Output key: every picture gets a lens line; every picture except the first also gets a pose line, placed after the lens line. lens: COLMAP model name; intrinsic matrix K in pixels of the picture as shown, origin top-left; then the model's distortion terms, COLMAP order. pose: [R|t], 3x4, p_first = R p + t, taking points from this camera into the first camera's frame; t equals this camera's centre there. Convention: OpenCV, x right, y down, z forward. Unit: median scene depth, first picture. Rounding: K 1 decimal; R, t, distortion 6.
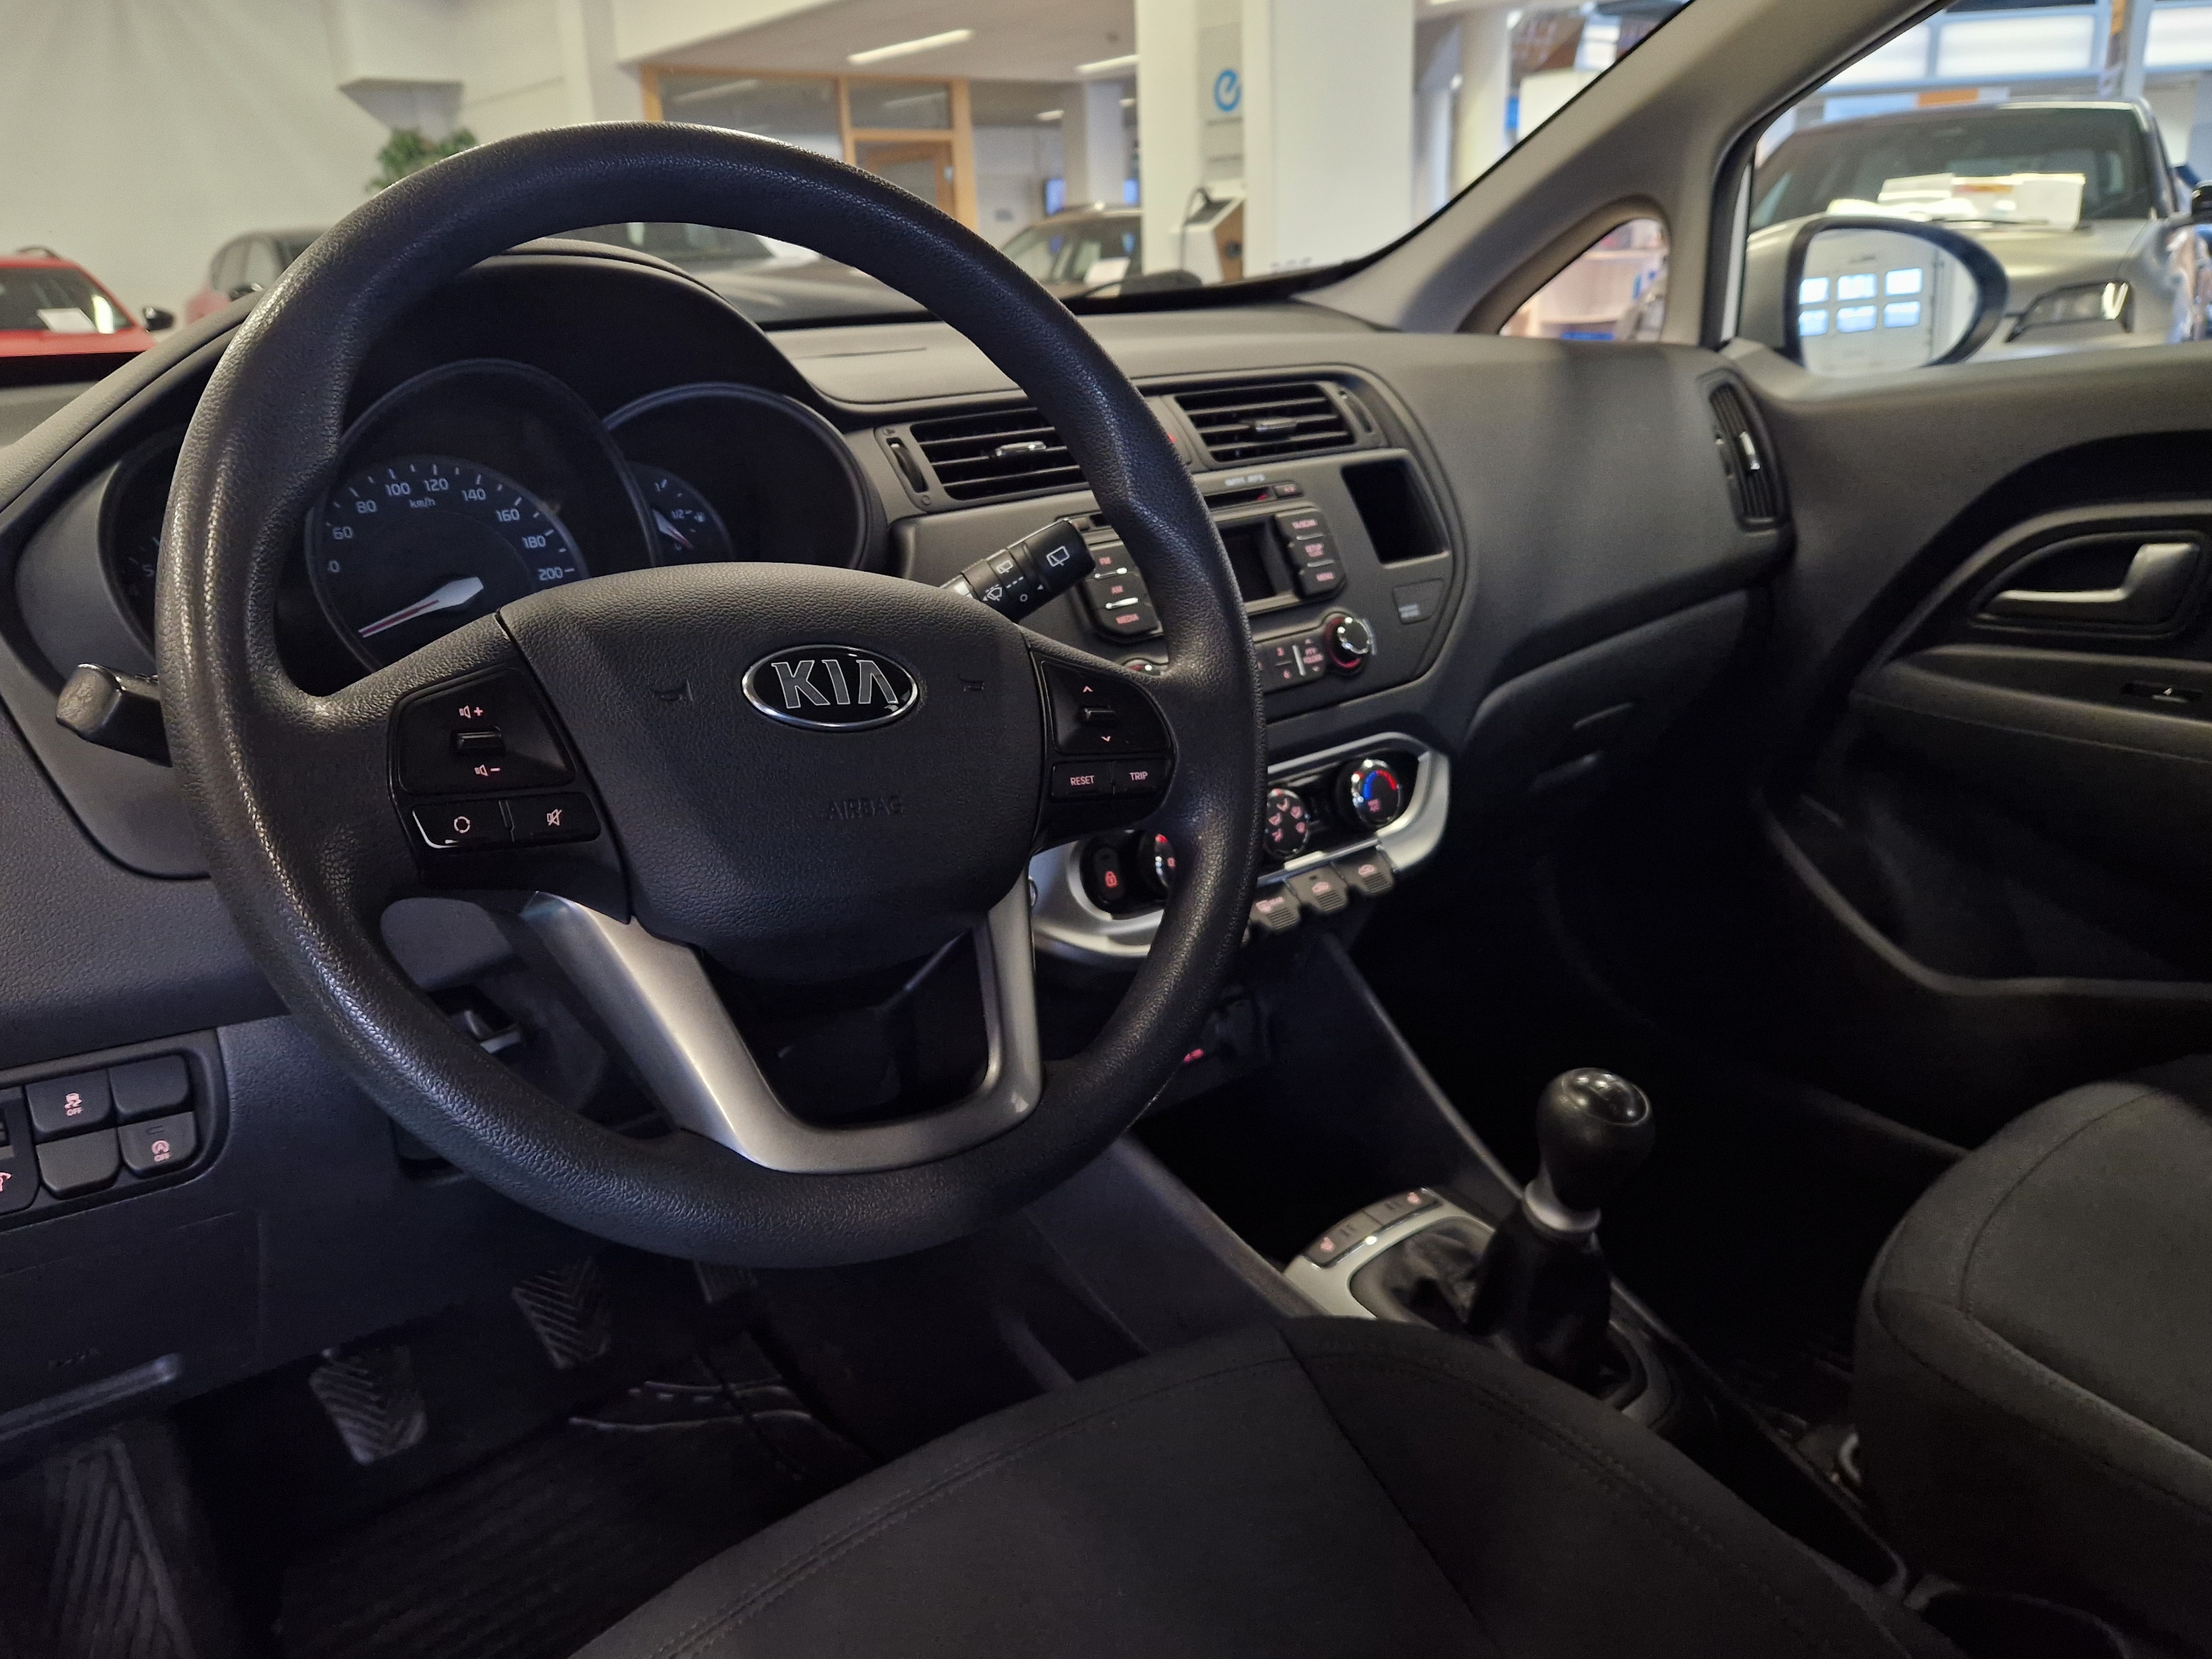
lens RADIAL K [[1679.2, 0, 1101.1], [0, 1679.2, 835.1], [0, 0, 1]] dist [0.032819, -0.007151]
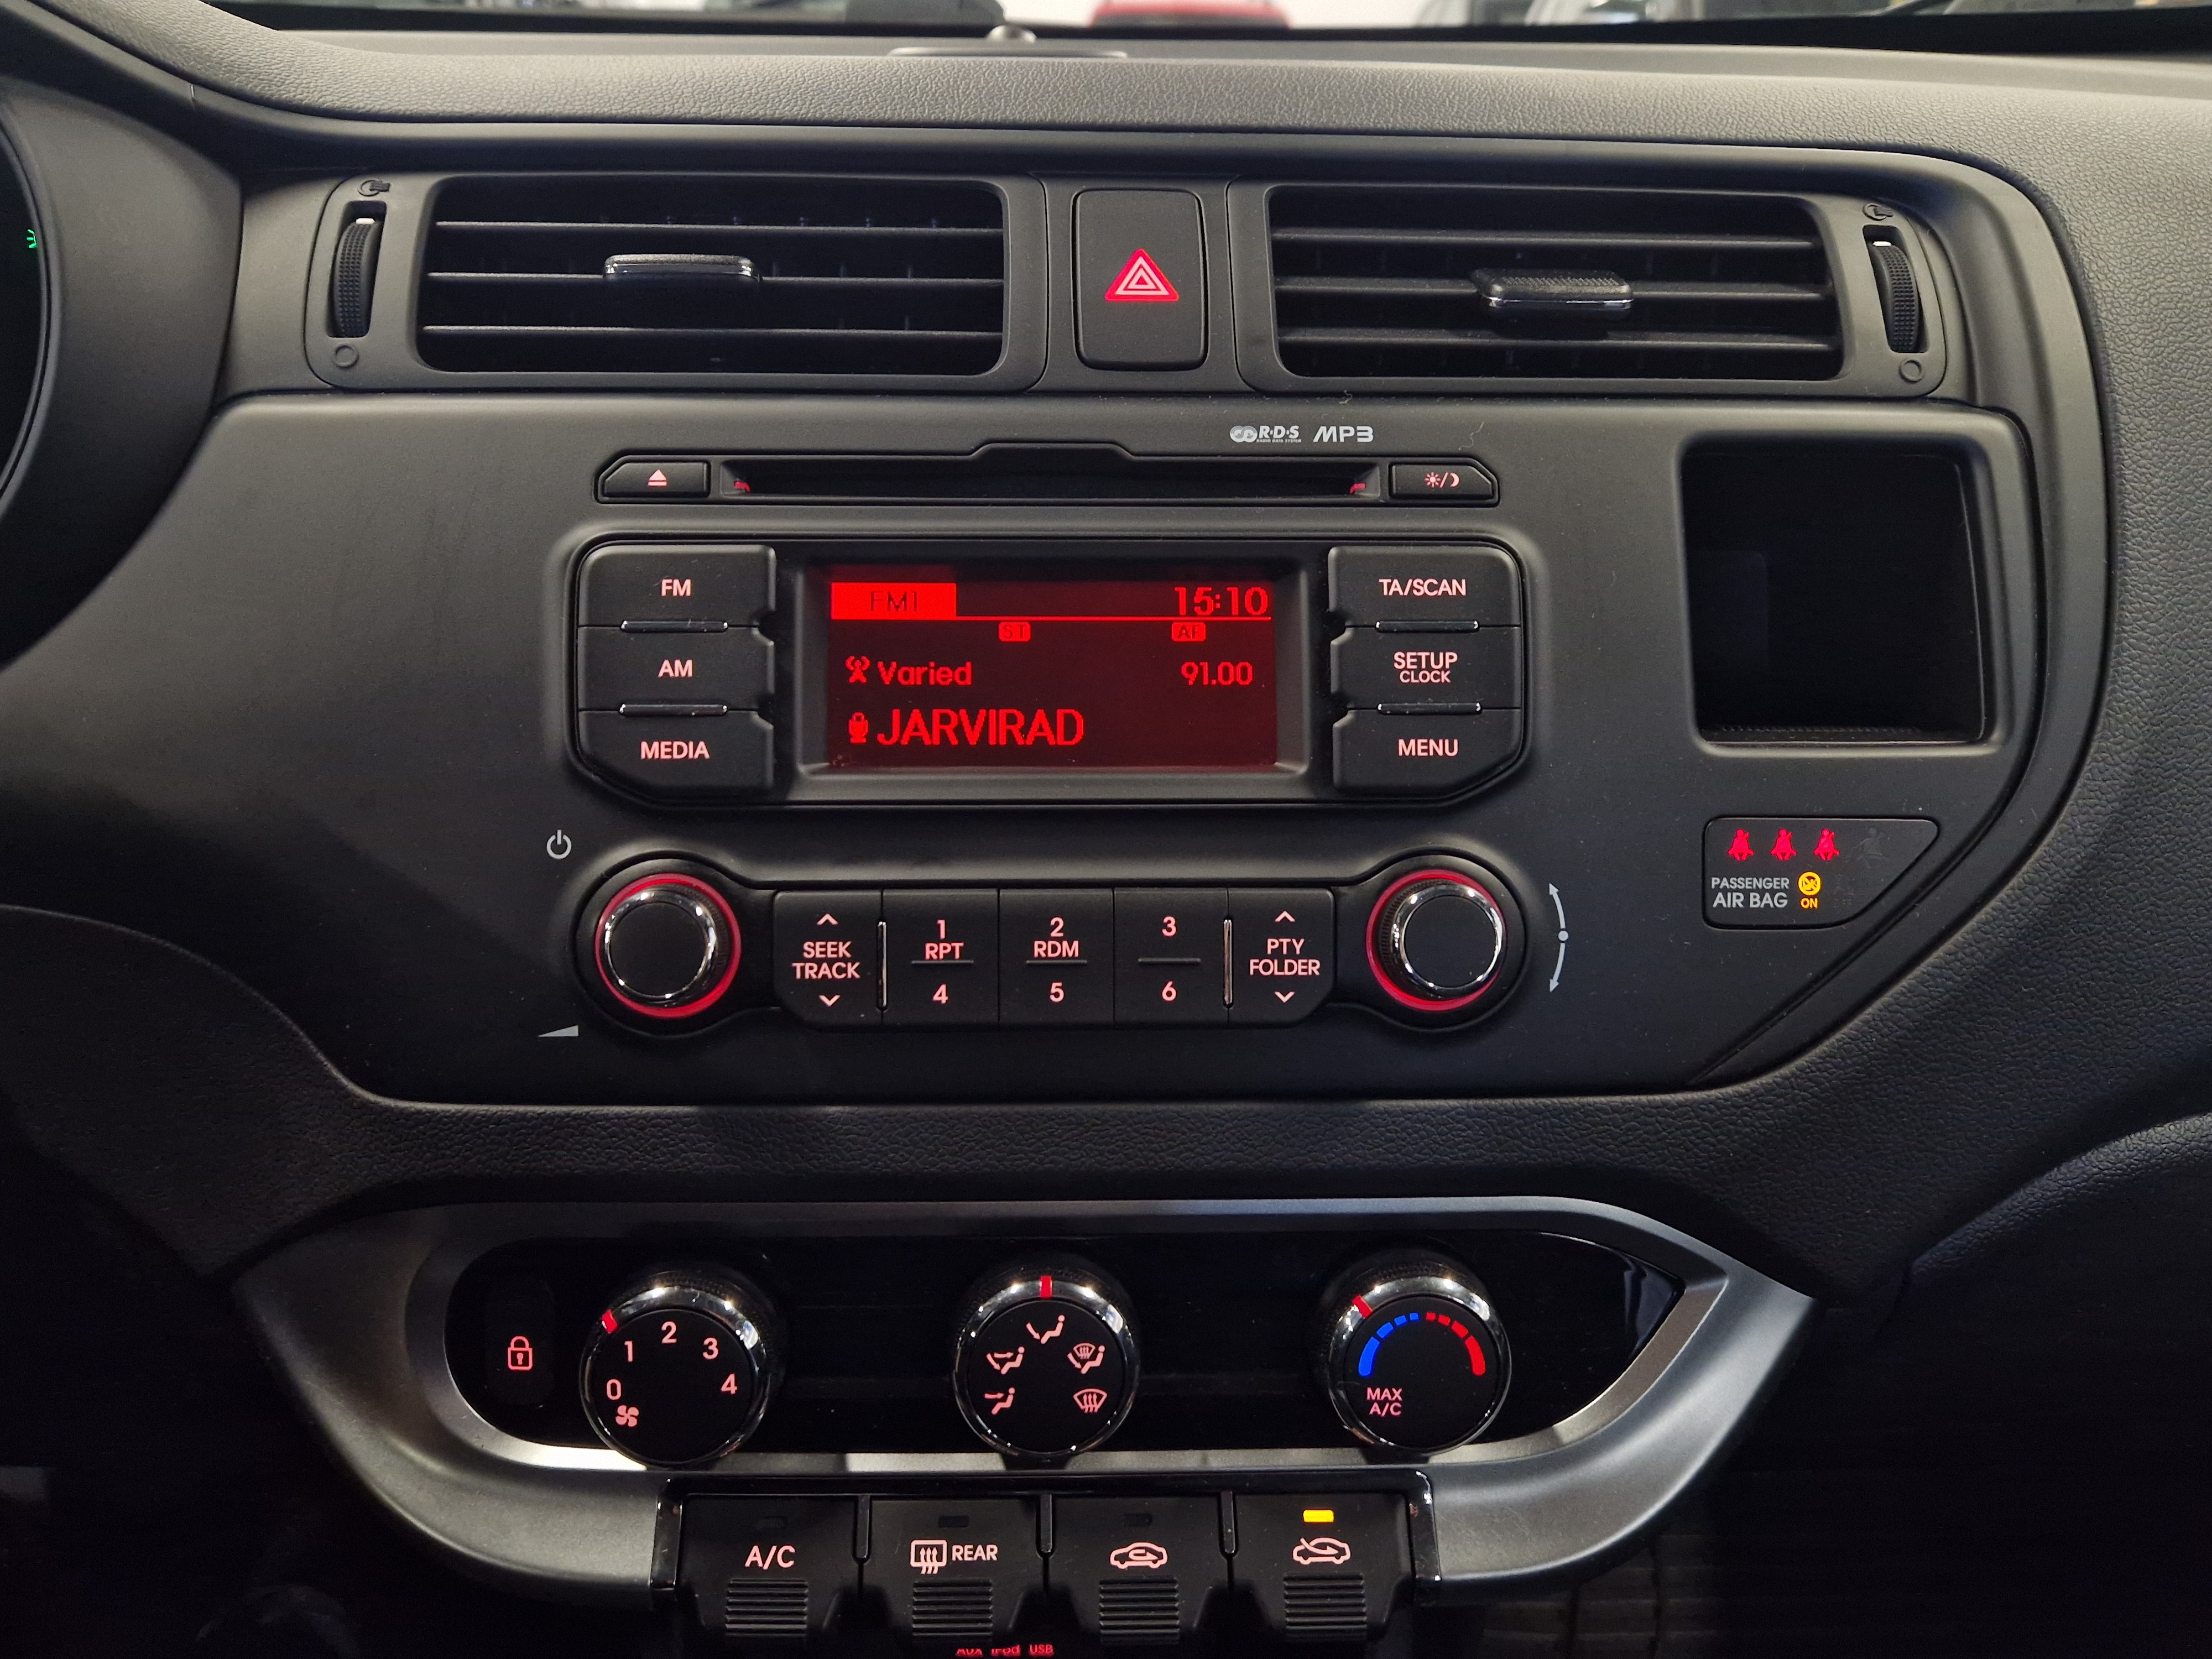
lens RADIAL K [[1679.2, 0, 1113.6], [0, 1679.2, 822.5], [0, 0, 1]] dist [0.032819, -0.007151]
pose [[0.786593, 0.290843, -0.544684, 0.265352], [-0.237807, 0.956768, 0.167460, -0.174012], [0.569841, -0.002193, 0.821752, 0.646498]]
